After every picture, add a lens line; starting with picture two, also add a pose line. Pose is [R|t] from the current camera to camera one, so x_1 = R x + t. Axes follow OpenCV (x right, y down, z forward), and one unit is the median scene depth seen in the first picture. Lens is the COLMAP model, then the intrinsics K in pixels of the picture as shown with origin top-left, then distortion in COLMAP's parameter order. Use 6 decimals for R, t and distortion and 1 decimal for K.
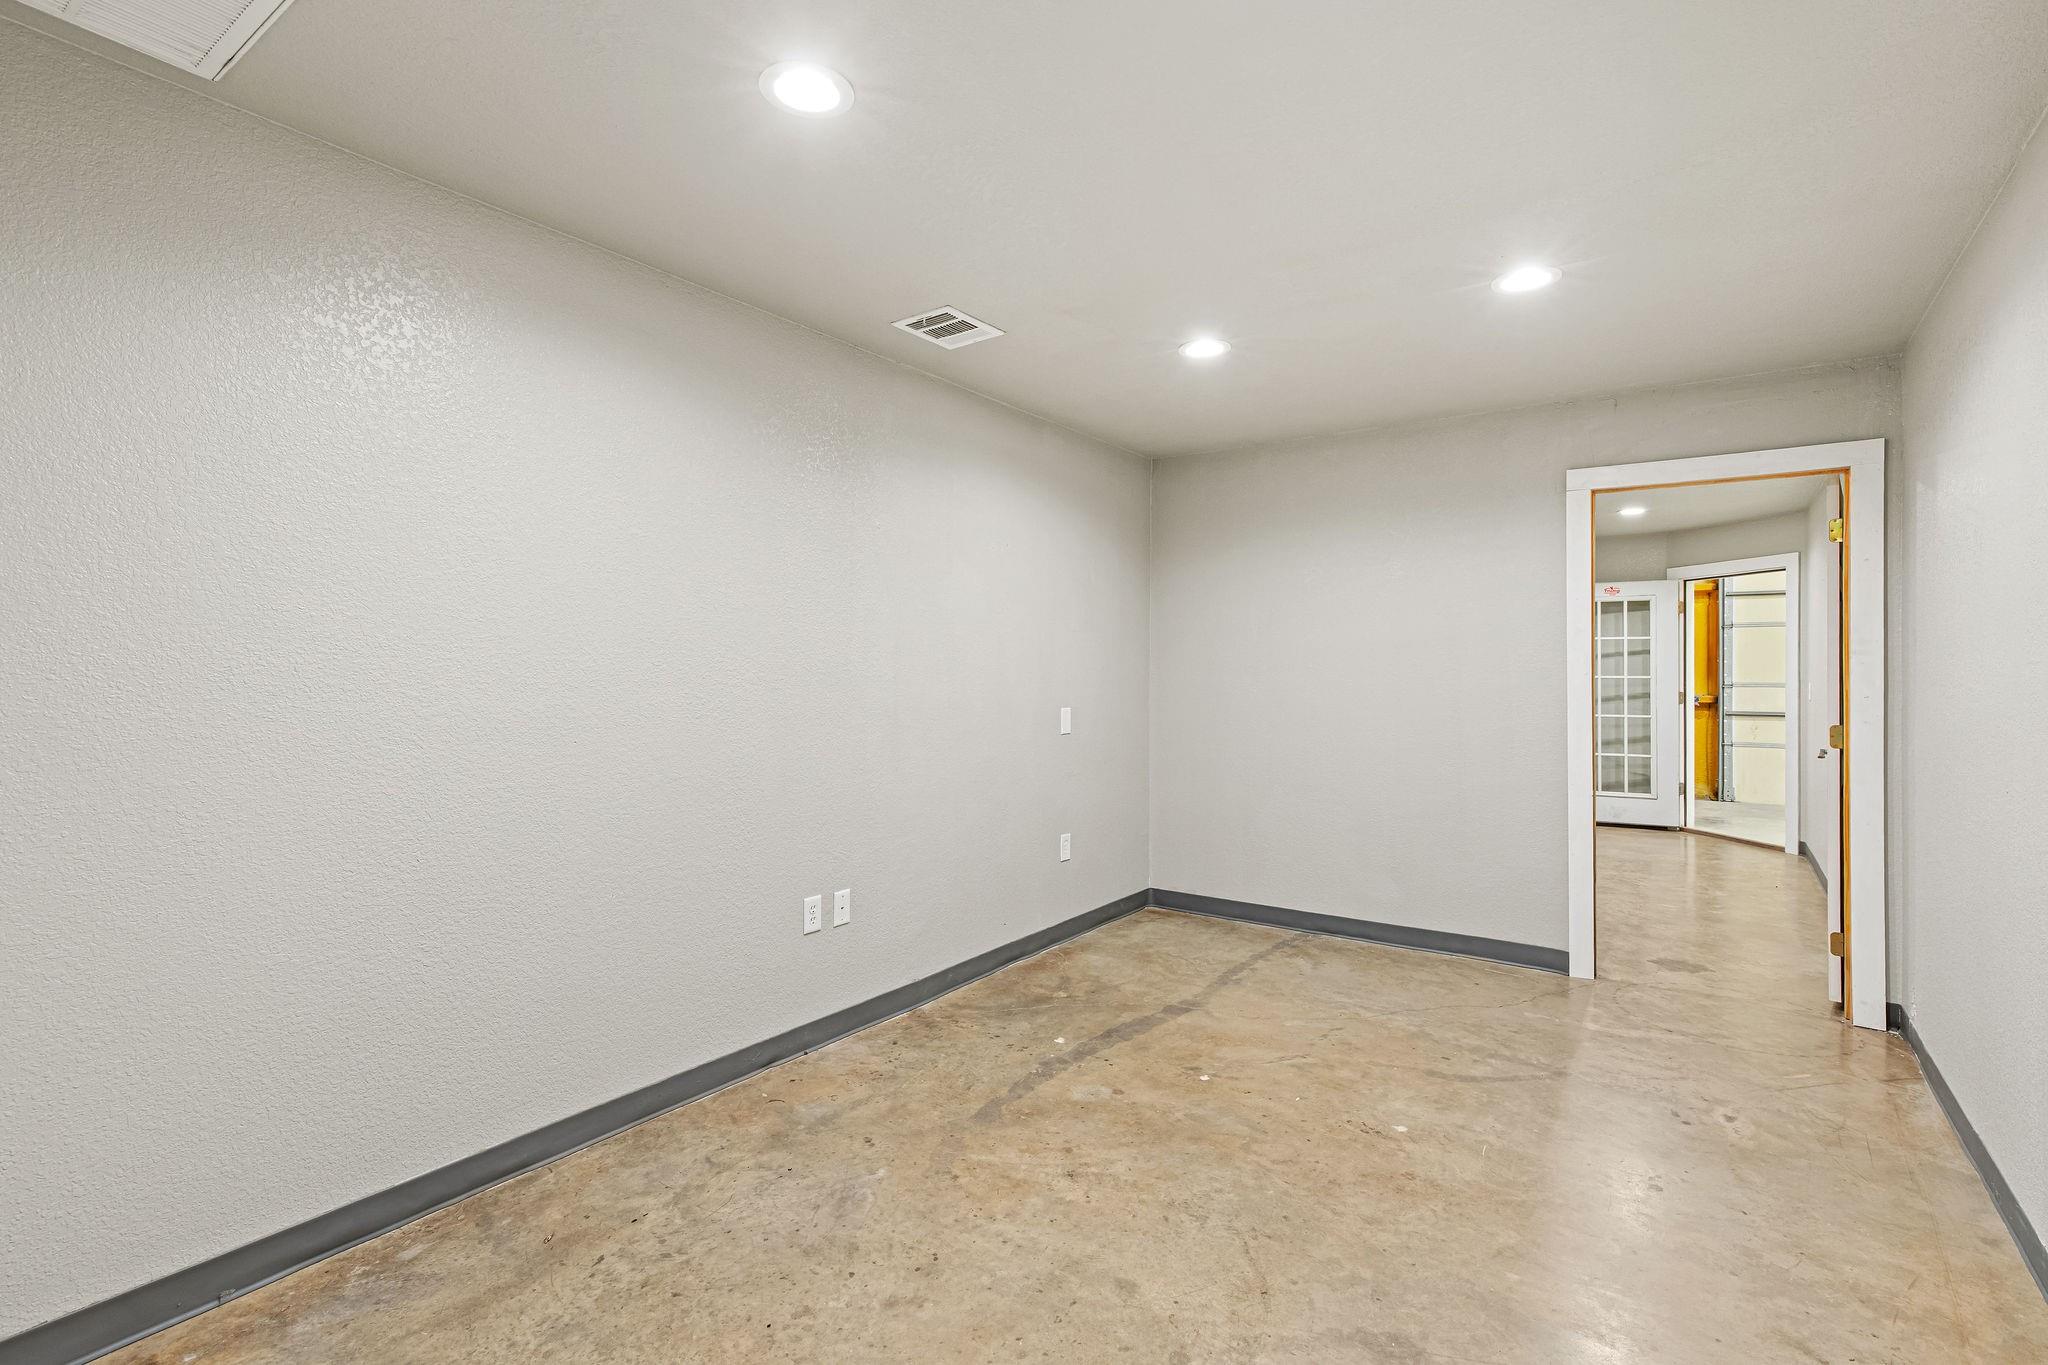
lens RADIAL K [[943.5, 0, 1024.0], [0, 943.5, 682.5], [0, 0, 1]] dist [0.007744, -0.000783]
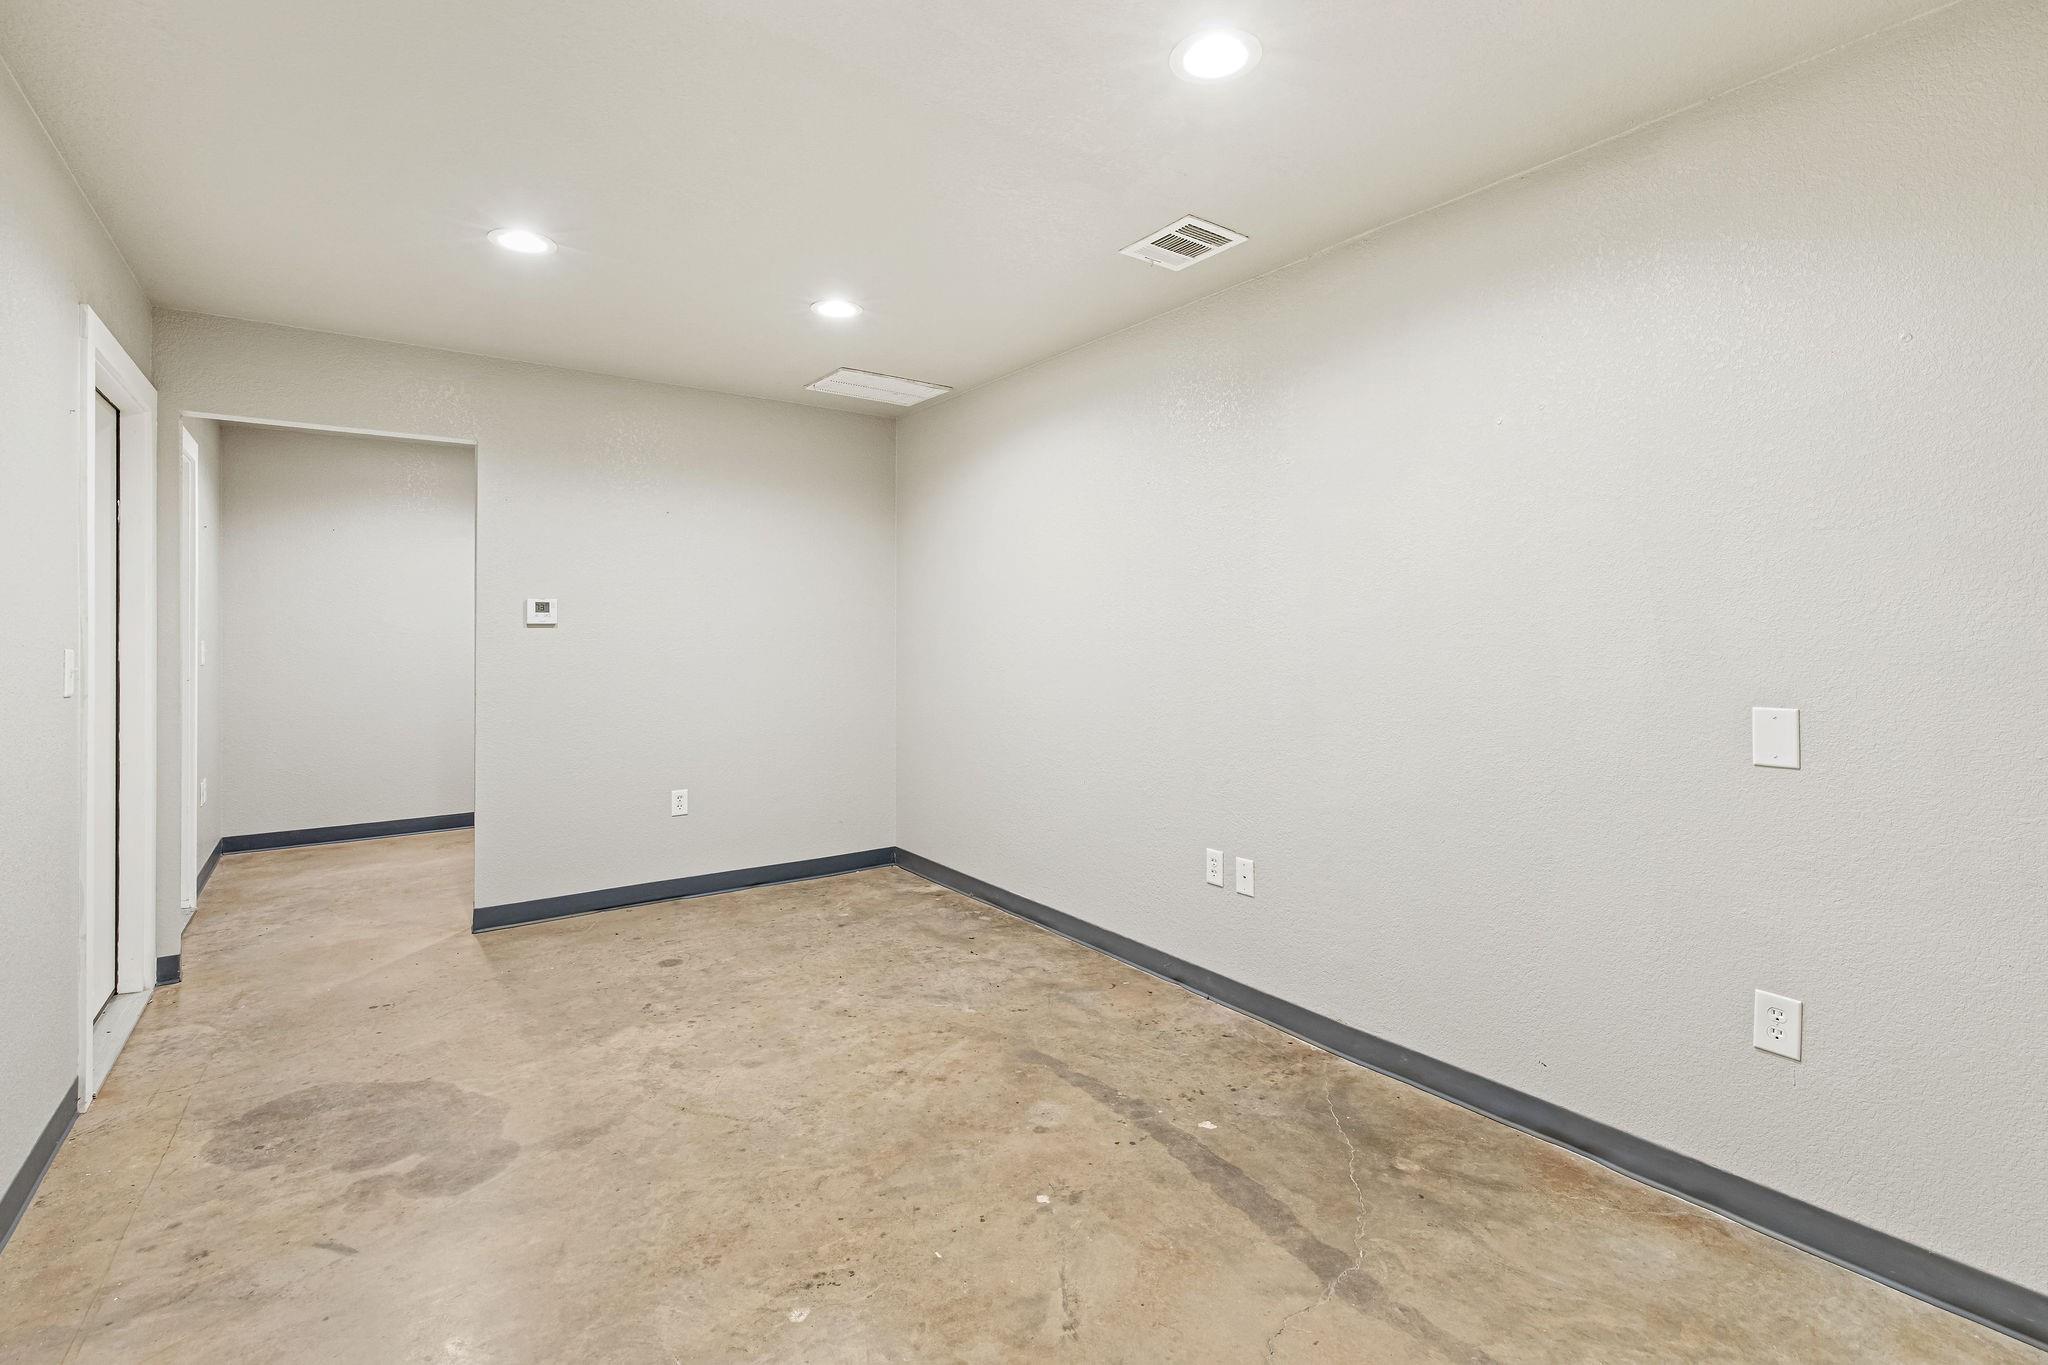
lens RADIAL K [[952.7, 0, 1023.4], [0, 952.7, 647.3], [0, 0, 1]] dist [0.010364, -0.000766]
pose [[-0.322919, 0.012956, -0.946338, 1.005400], [-0.013179, 0.999748, 0.018185, -0.009424], [0.946335, 0.018344, -0.322667, 1.399243]]
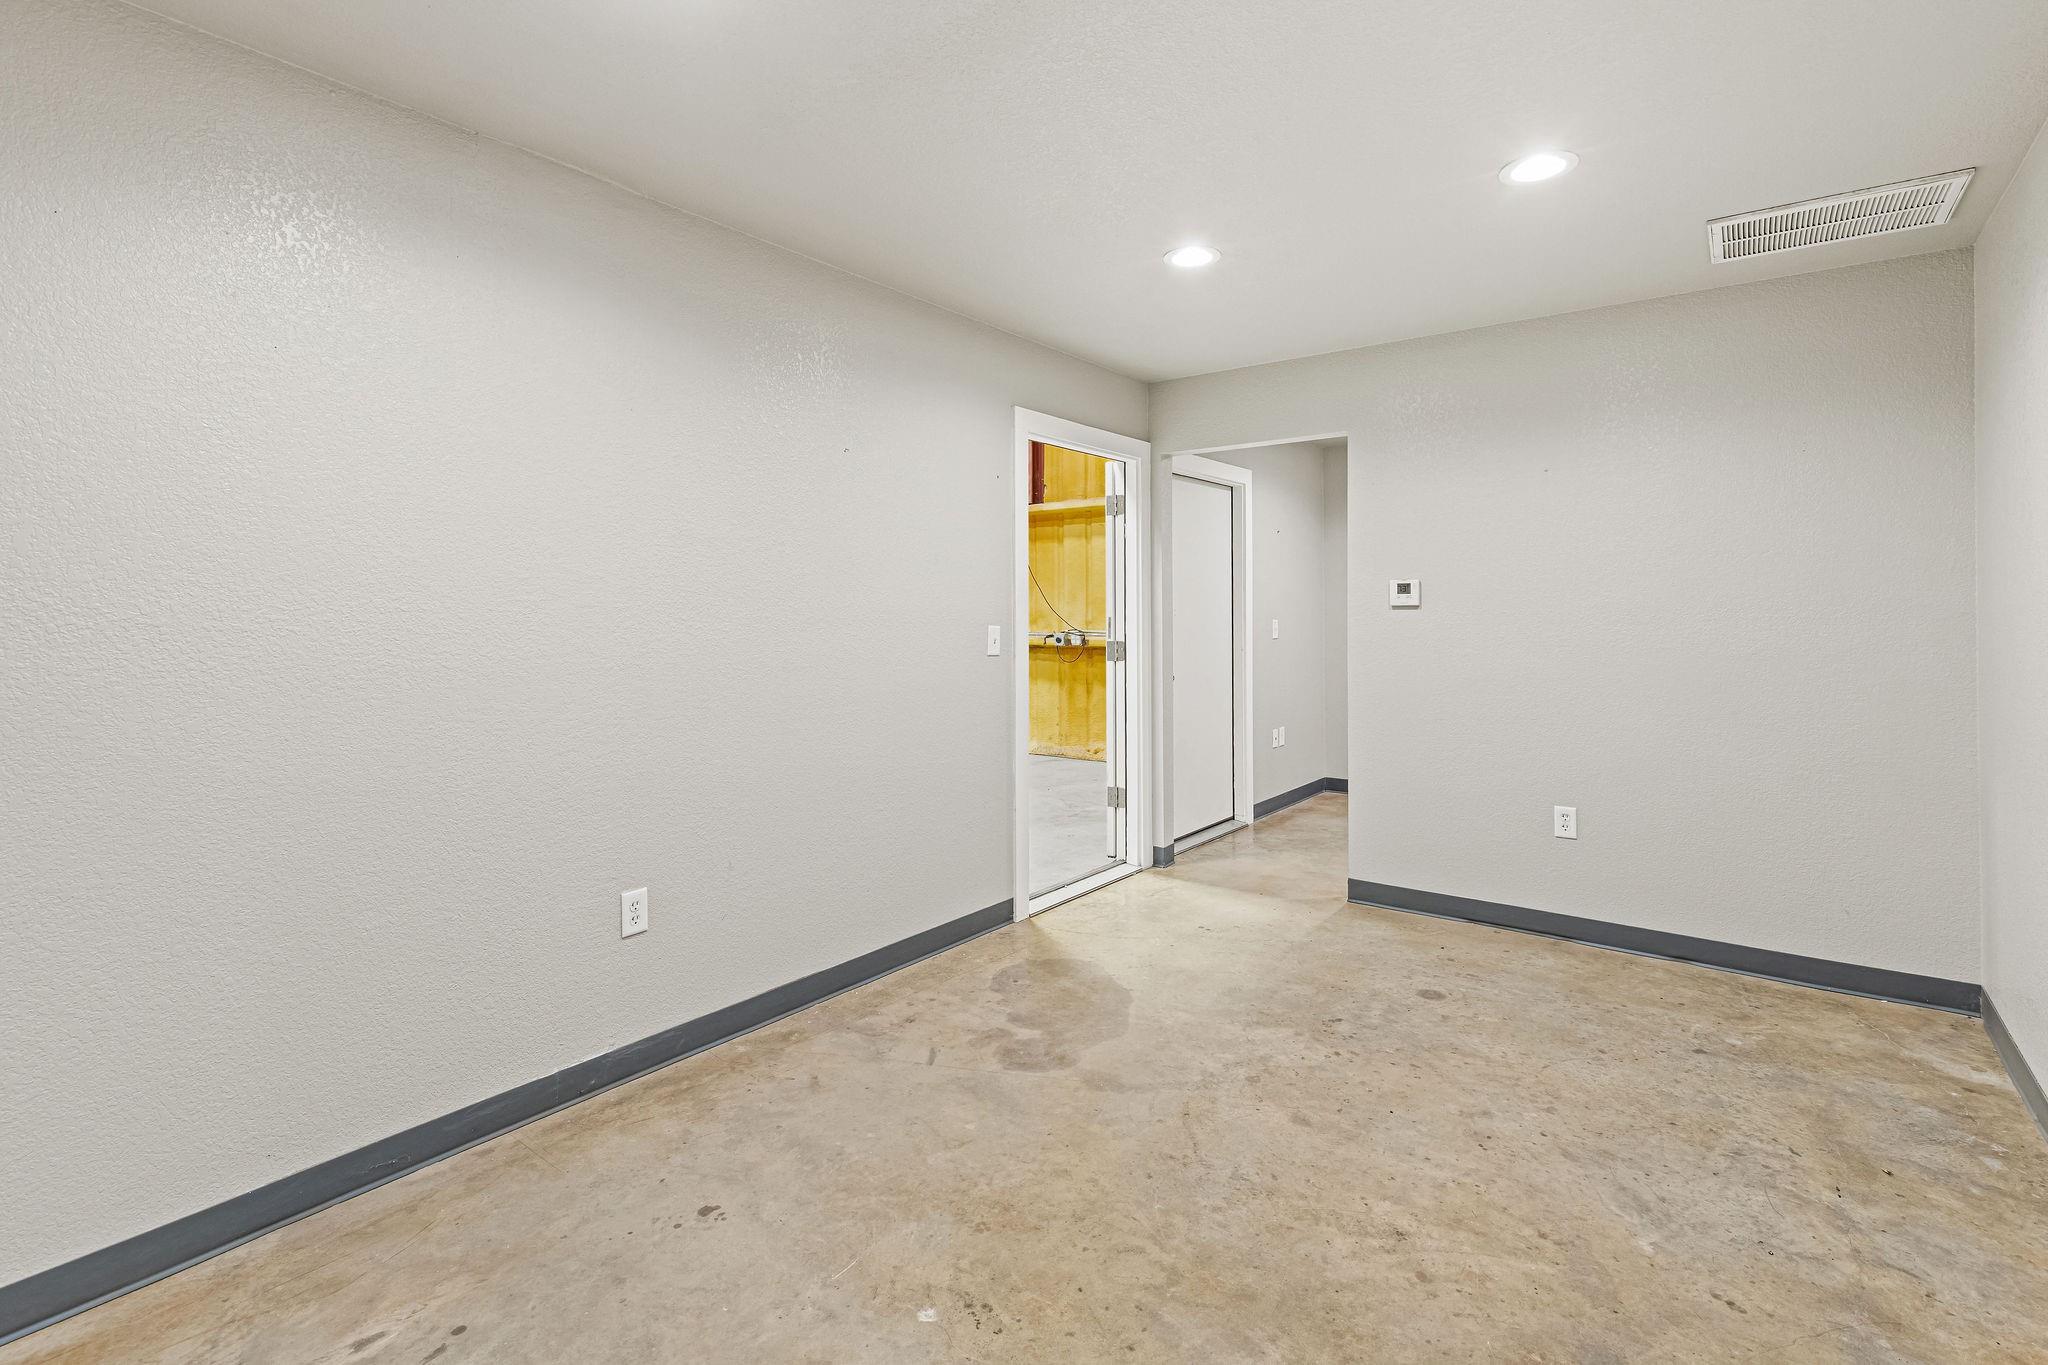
lens RADIAL K [[956.6, 0, 1032.0], [0, 956.6, 607.0], [0, 0, 1]] dist [0.005229, -0.000492]
pose [[-0.999568, -0.001167, 0.029368, 0.317454], [-0.000892, 0.999956, 0.009375, -0.020924], [-0.029377, 0.009345, -0.999525, 1.703368]]
